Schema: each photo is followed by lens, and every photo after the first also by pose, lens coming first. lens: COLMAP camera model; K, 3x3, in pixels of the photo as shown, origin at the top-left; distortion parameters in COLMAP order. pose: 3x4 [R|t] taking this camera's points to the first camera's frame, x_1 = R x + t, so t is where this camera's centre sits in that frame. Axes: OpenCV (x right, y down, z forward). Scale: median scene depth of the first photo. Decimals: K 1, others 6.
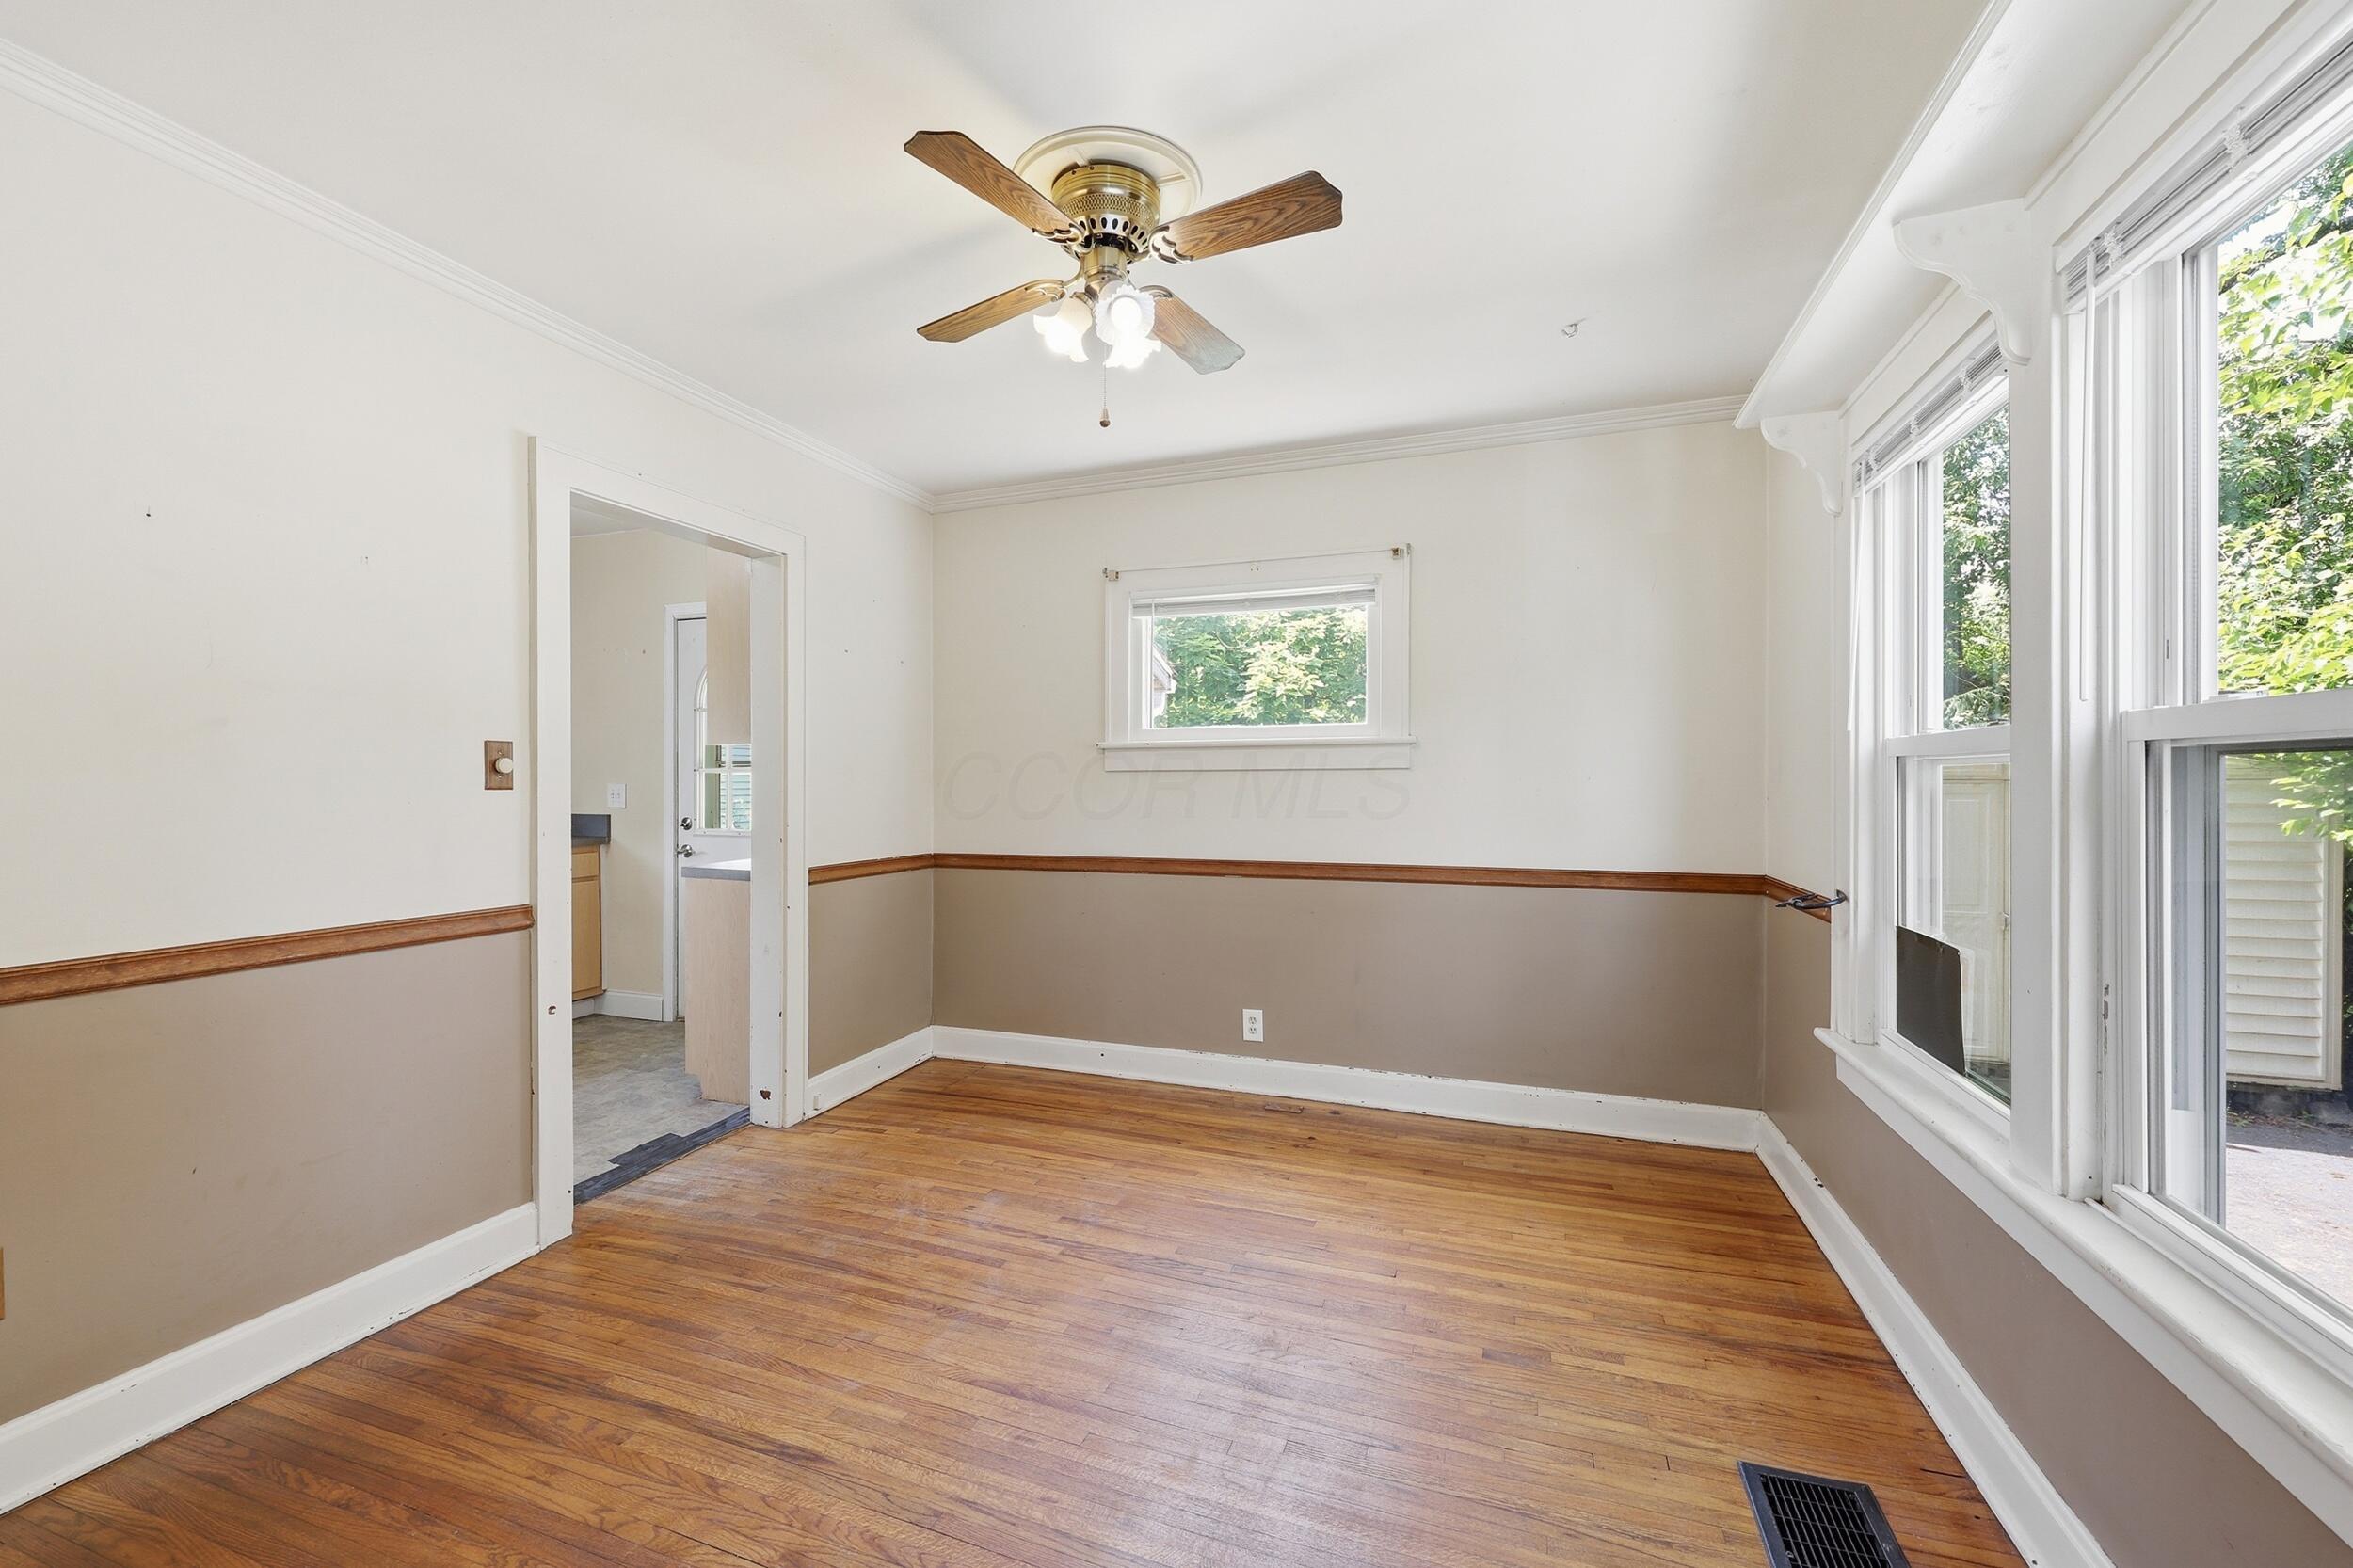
lens RADIAL K [[985.7, 0, 1176.5], [0, 985.7, 784.0], [0, 0, 1]] dist [0.001633, 0.000221]
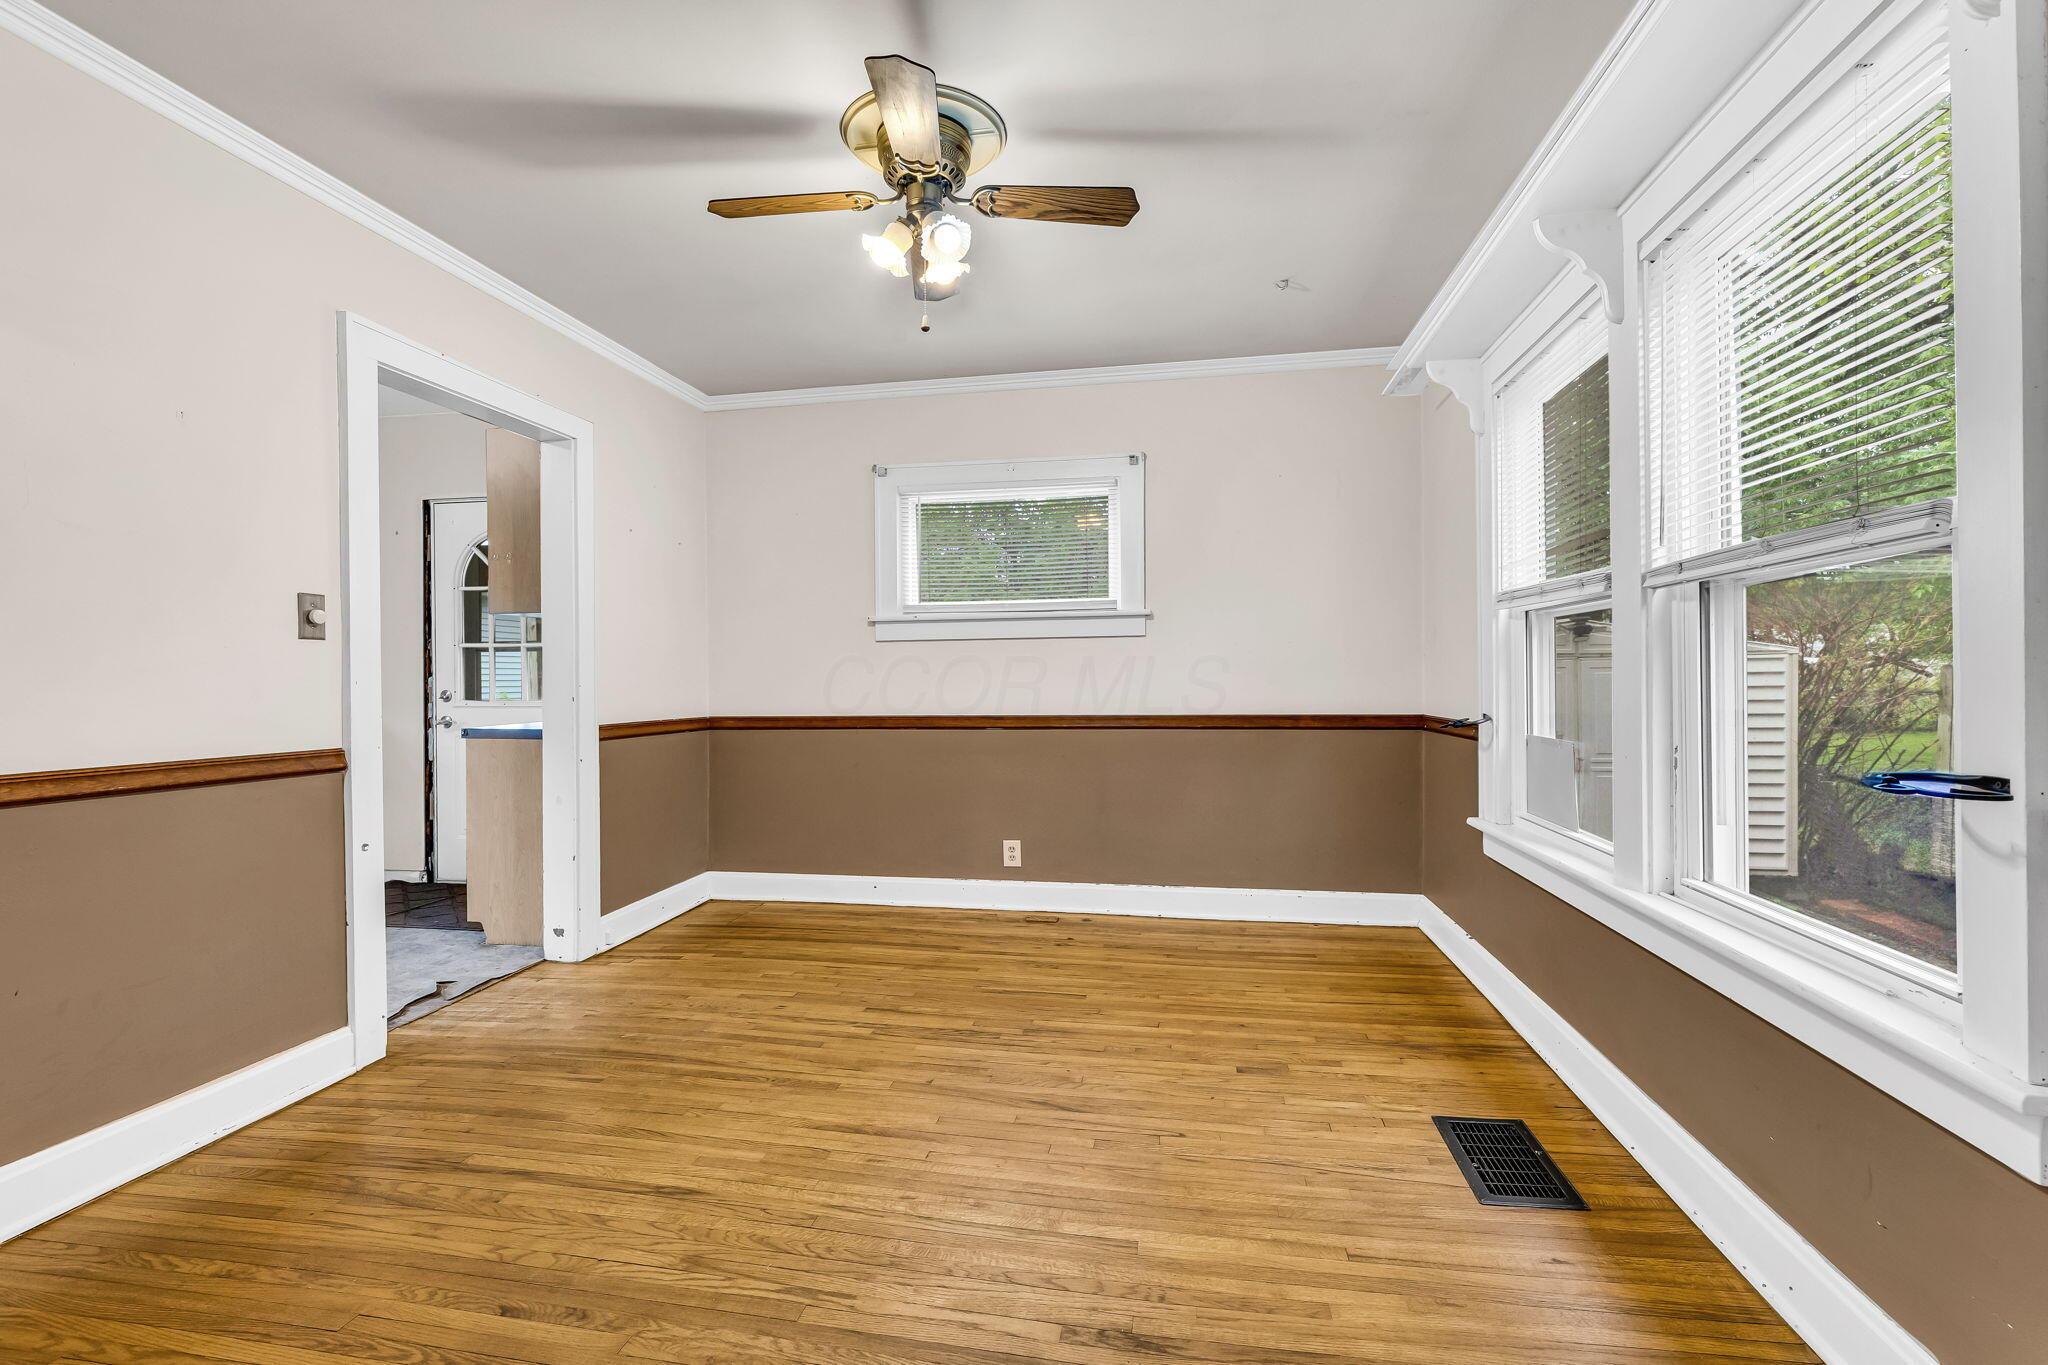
lens RADIAL K [[881.8, 0, 1034.3], [0, 881.8, 664.5], [0, 0, 1]] dist [-0.002723, -0.000203]
pose [[0.987252, 0.011363, 0.158756, -0.099819], [-0.008850, 0.999824, -0.016528, 0.055547], [-0.158916, 0.014912, 0.987179, -0.067100]]
